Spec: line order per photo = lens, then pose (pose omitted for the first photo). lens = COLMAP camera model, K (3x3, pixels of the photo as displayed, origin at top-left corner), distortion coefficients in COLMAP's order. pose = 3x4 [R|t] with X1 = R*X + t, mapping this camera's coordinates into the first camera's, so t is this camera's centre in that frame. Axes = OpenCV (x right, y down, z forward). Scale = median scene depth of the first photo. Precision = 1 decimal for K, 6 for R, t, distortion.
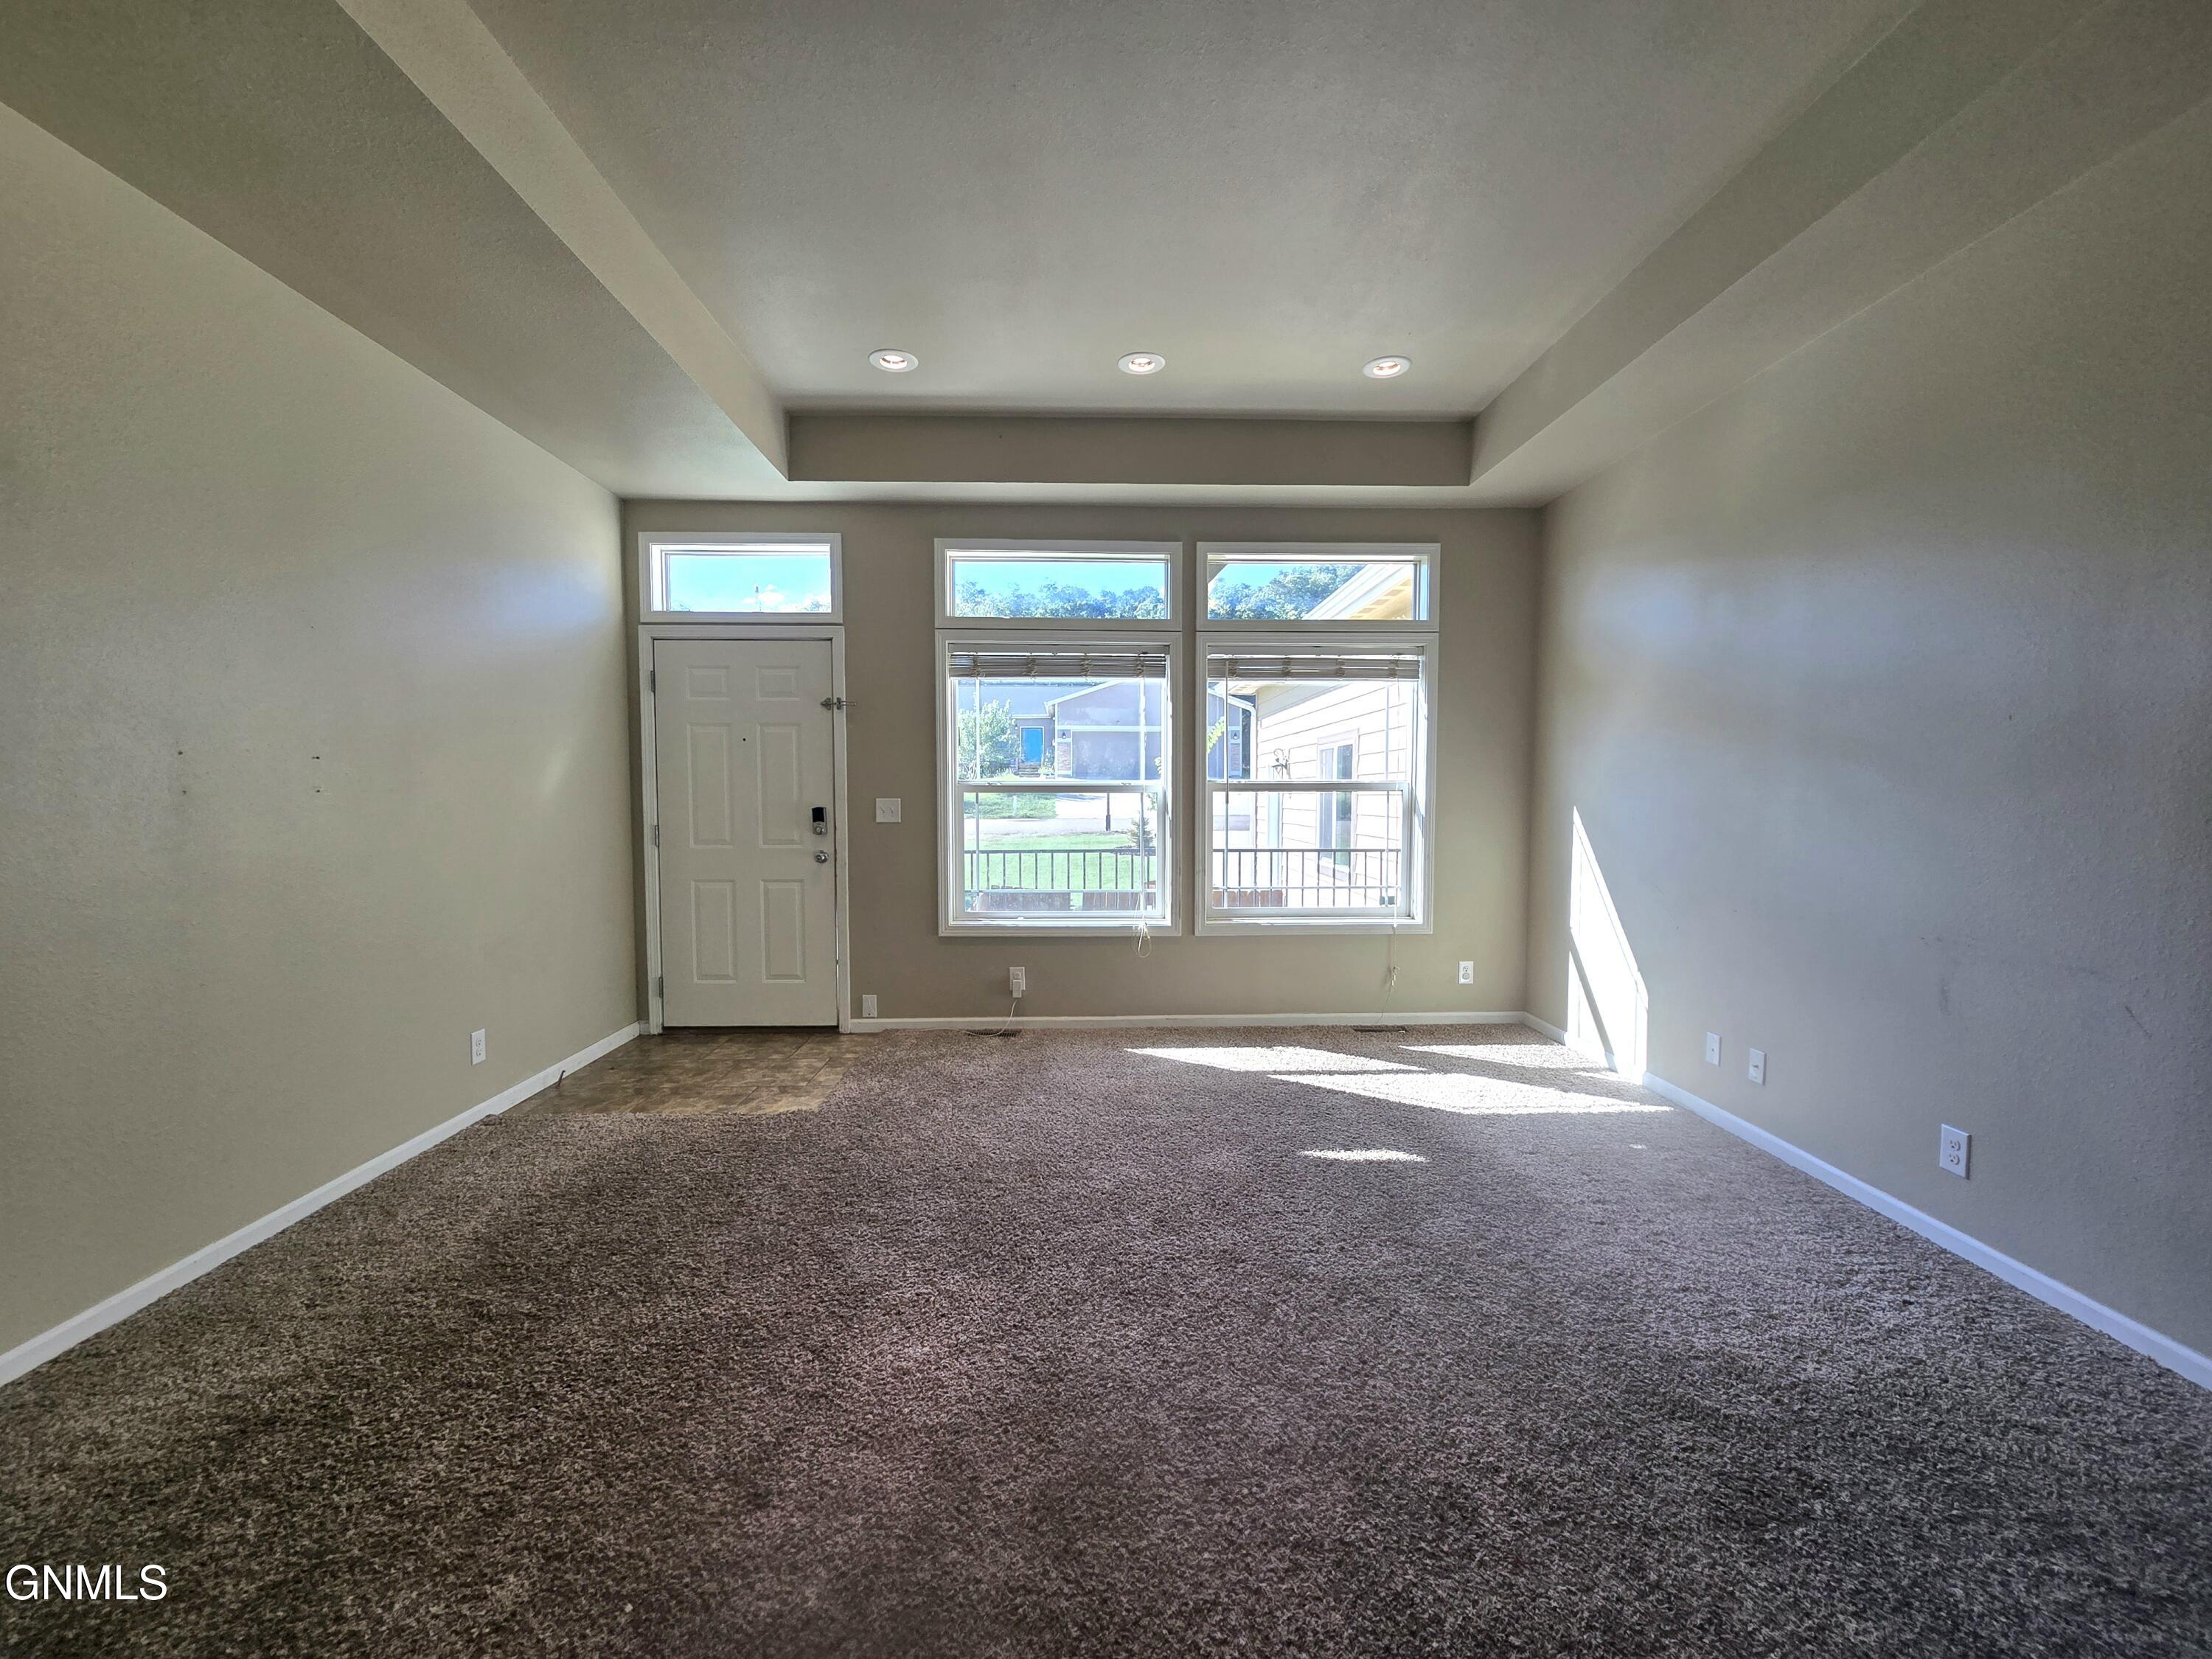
lens RADIAL K [[895.7, 0, 1106.0], [0, 895.7, 829.5], [0, 0, 1]] dist [0.004103, 0.000465]
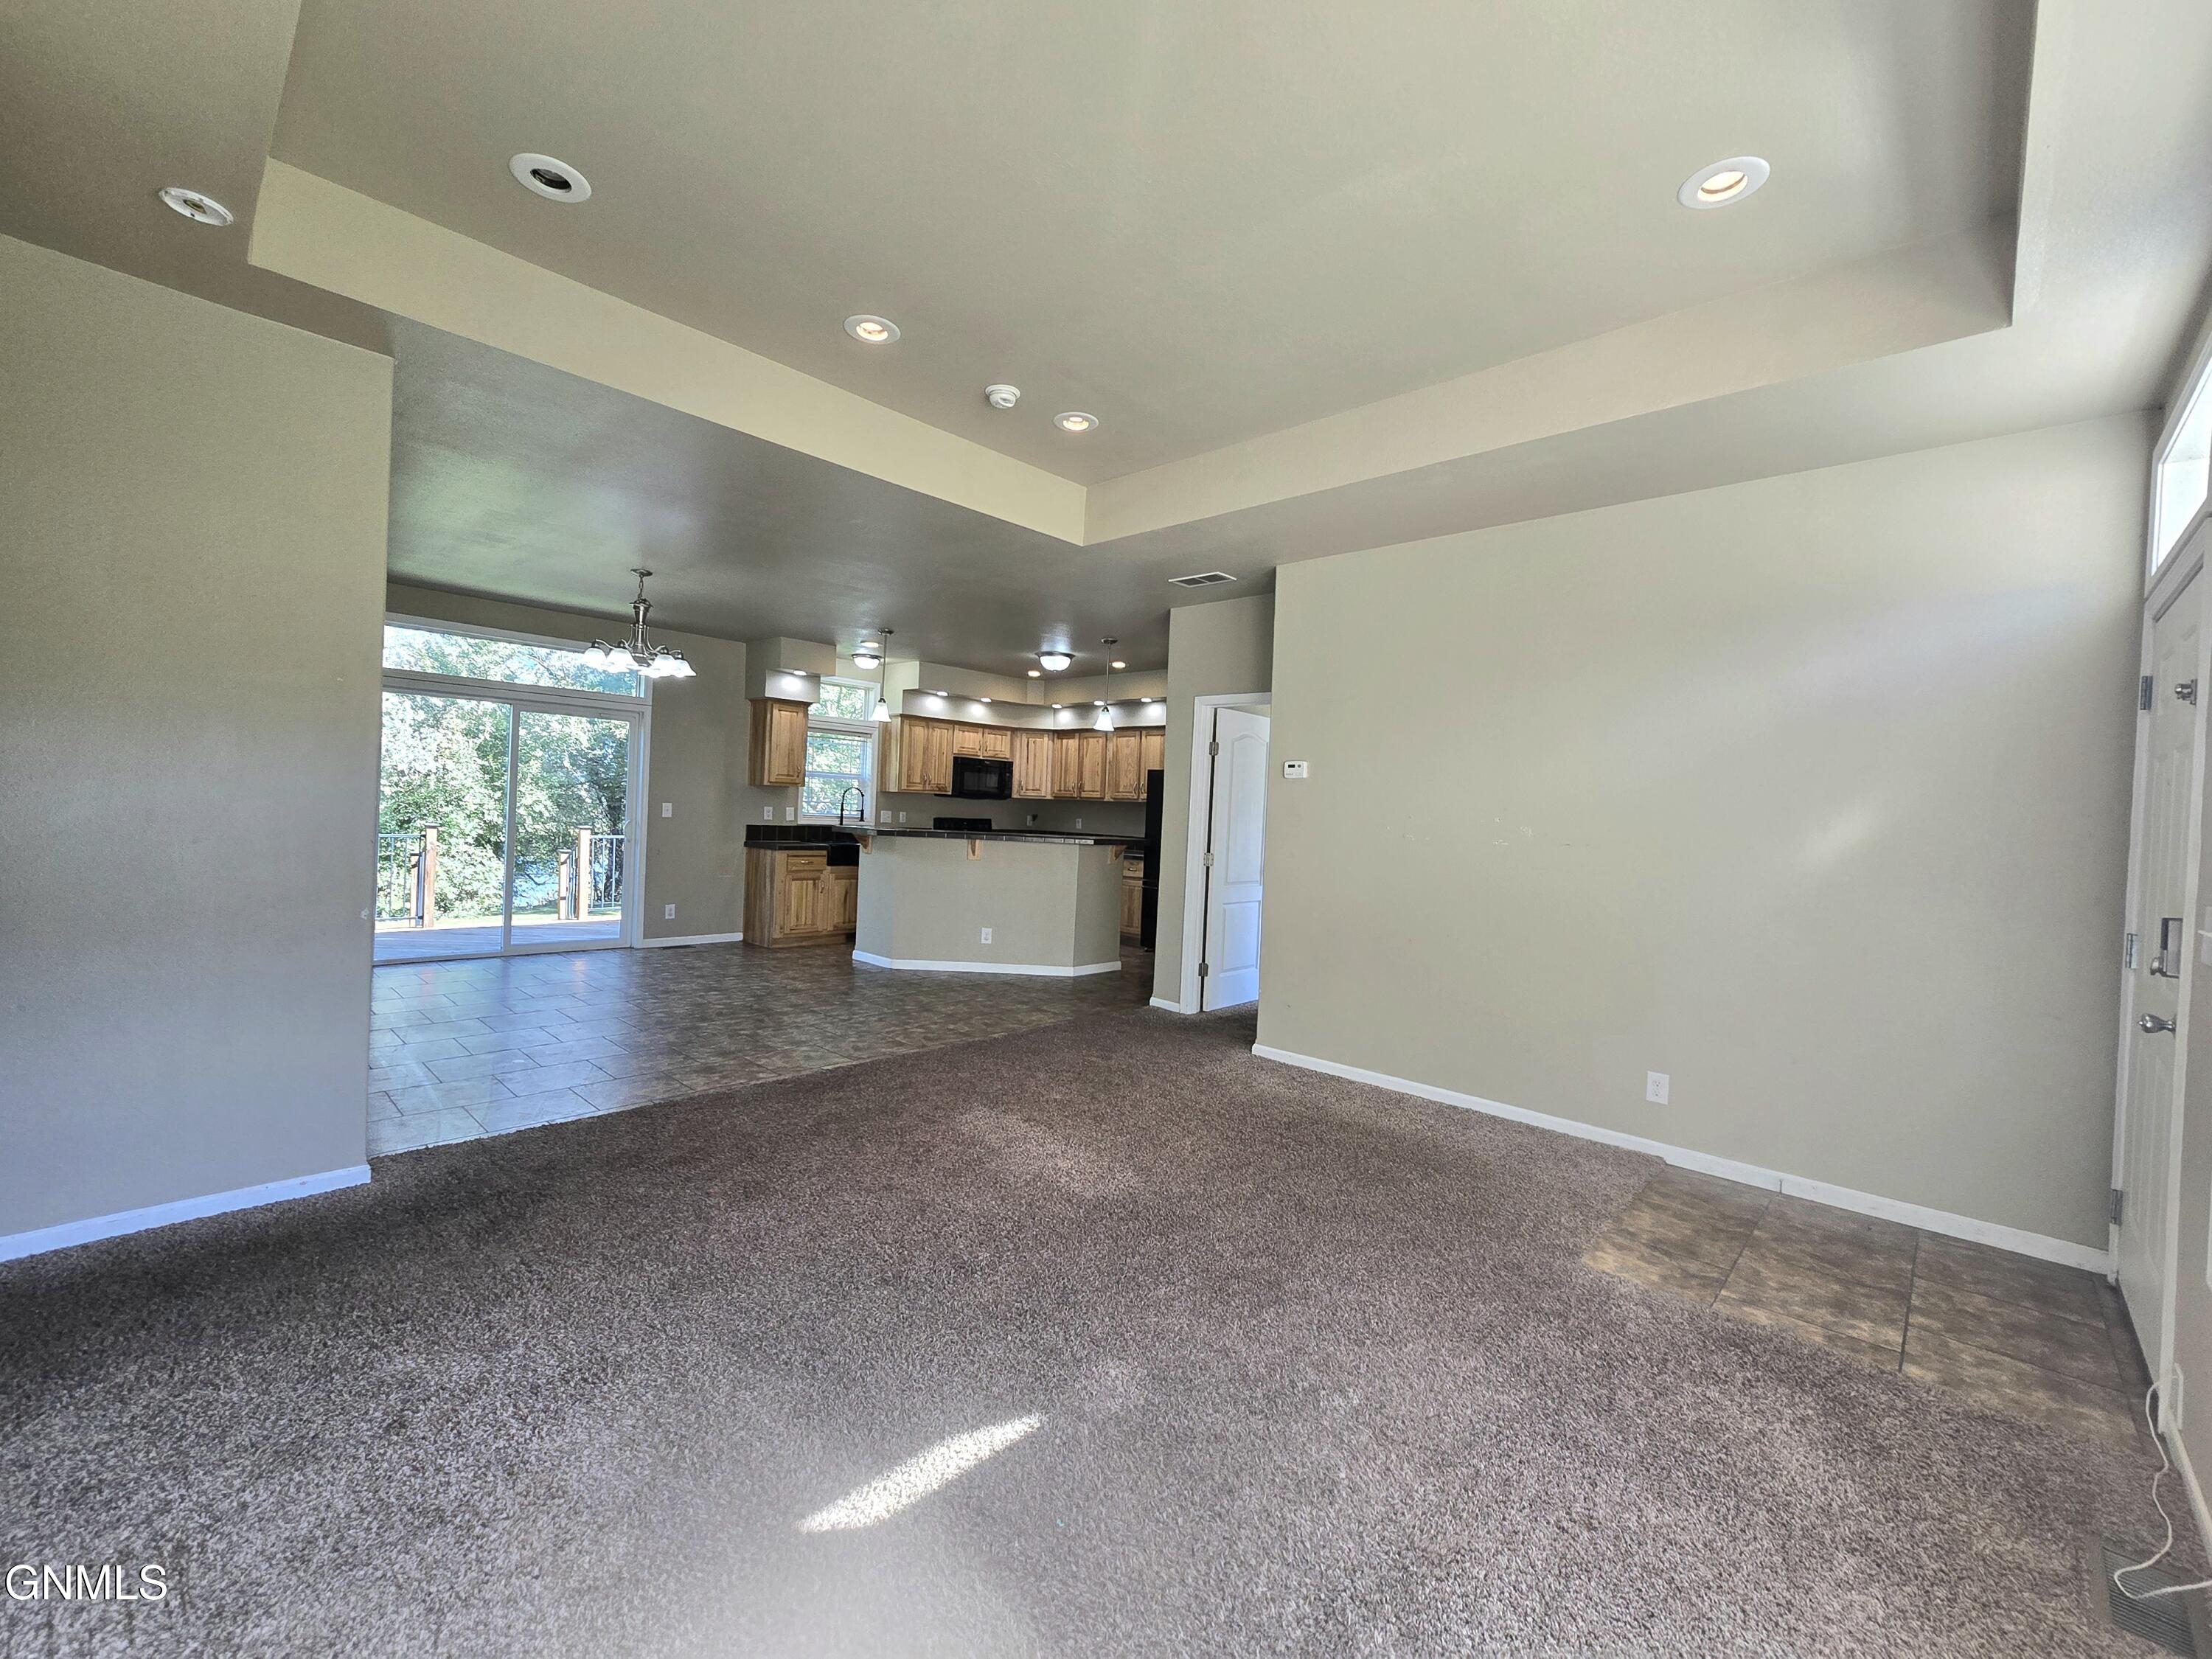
lens RADIAL K [[912.8, 0, 1106.0], [0, 912.8, 829.5], [0, 0, 1]] dist [-0.003573, -0.000002]
pose [[-0.698171, -0.018119, -0.715702, 0.497157], [-0.074435, 0.996099, 0.047393, -0.062526], [0.712051, 0.086362, -0.696796, 1.144109]]
